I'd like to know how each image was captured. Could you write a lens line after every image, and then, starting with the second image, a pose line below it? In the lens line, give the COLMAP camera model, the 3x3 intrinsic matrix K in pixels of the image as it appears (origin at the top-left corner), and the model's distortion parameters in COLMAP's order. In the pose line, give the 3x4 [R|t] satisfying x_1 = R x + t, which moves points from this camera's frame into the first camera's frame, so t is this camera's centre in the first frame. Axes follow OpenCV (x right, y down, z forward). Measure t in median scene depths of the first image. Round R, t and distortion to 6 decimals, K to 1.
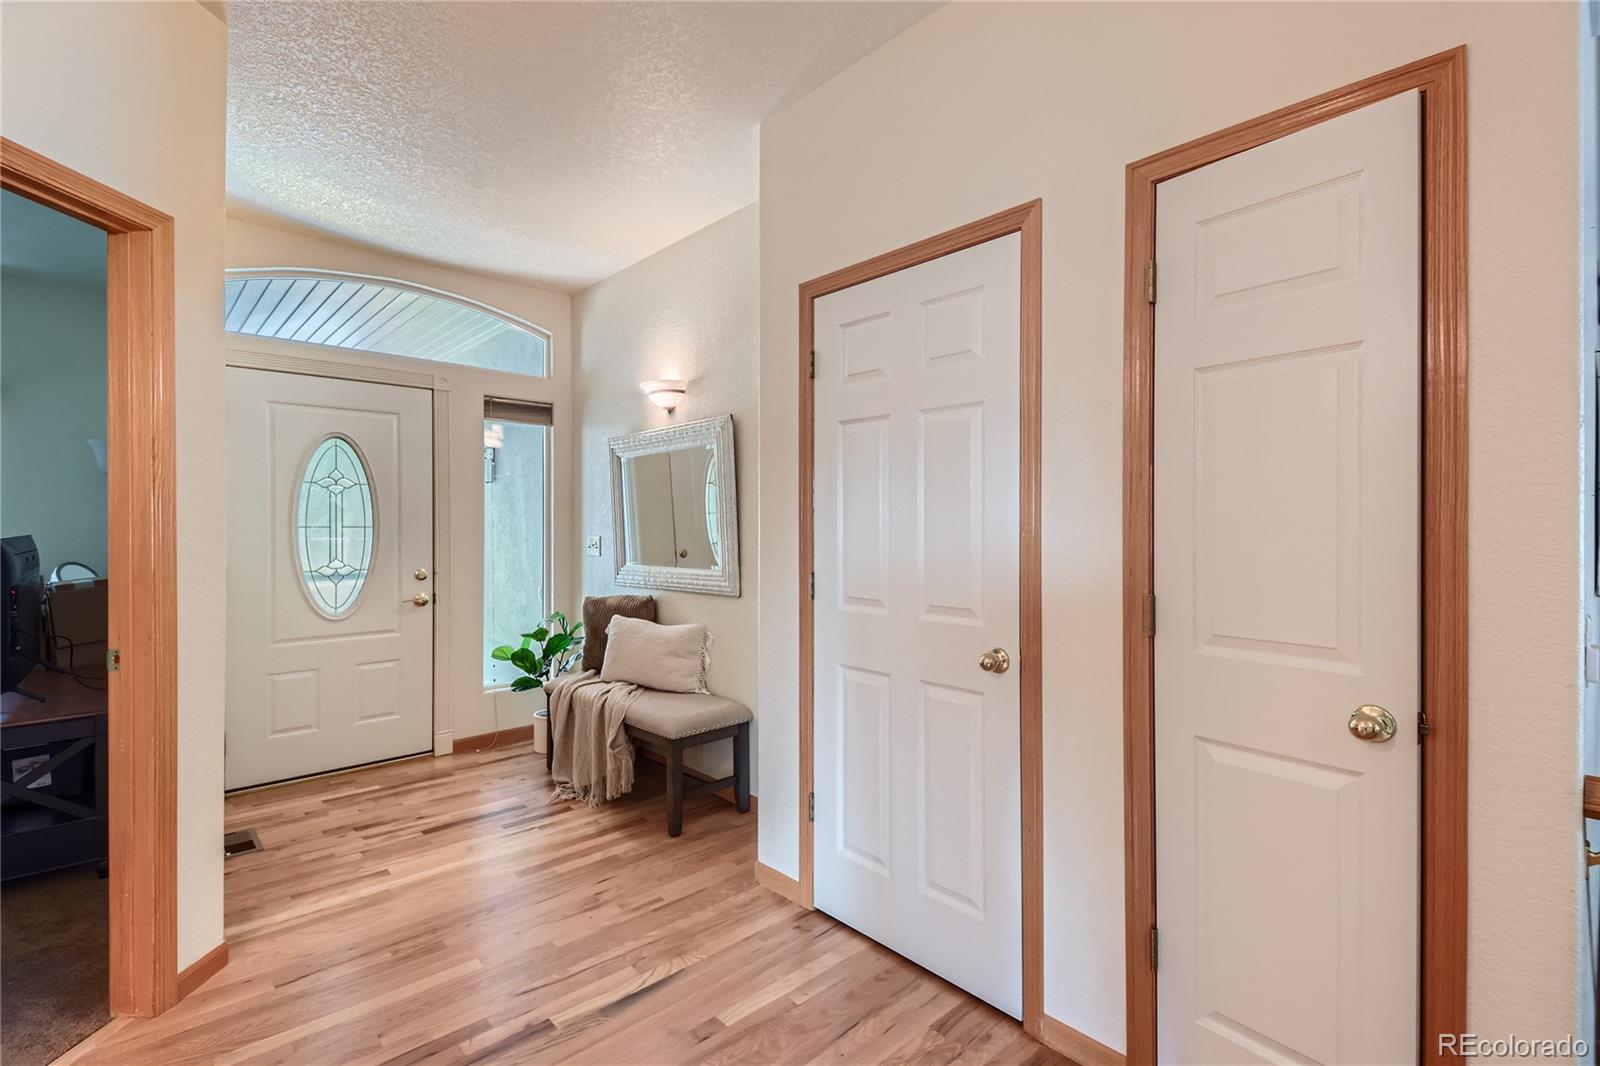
lens RADIAL K [[726.1, 0, 800.0], [0, 726.1, 533.0], [0, 0, 1]] dist [0.052973, -0.027692]
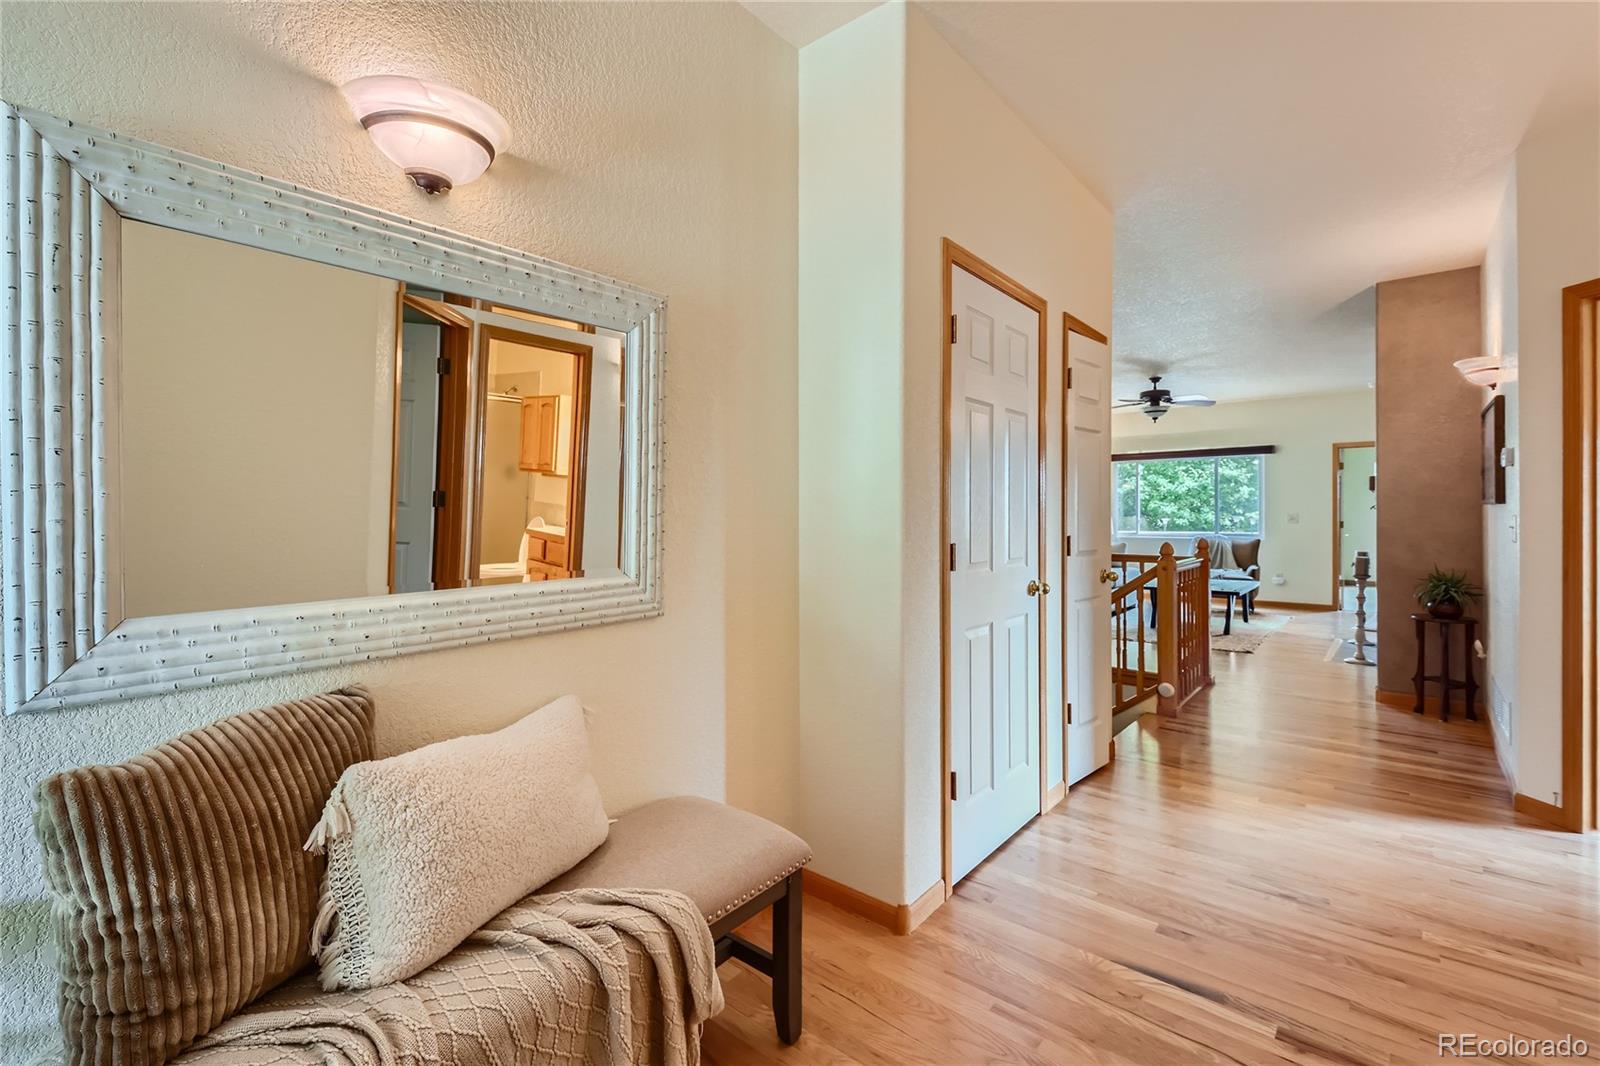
lens RADIAL K [[697.2, 0, 793.0], [0, 697.2, 527.4], [0, 0, 1]] dist [0.046629, -0.024960]
pose [[-0.117649, -0.008836, 0.993016, -0.891344], [0.013166, 0.999859, 0.010457, 0.019159], [-0.992968, 0.014305, -0.117516, 1.330676]]
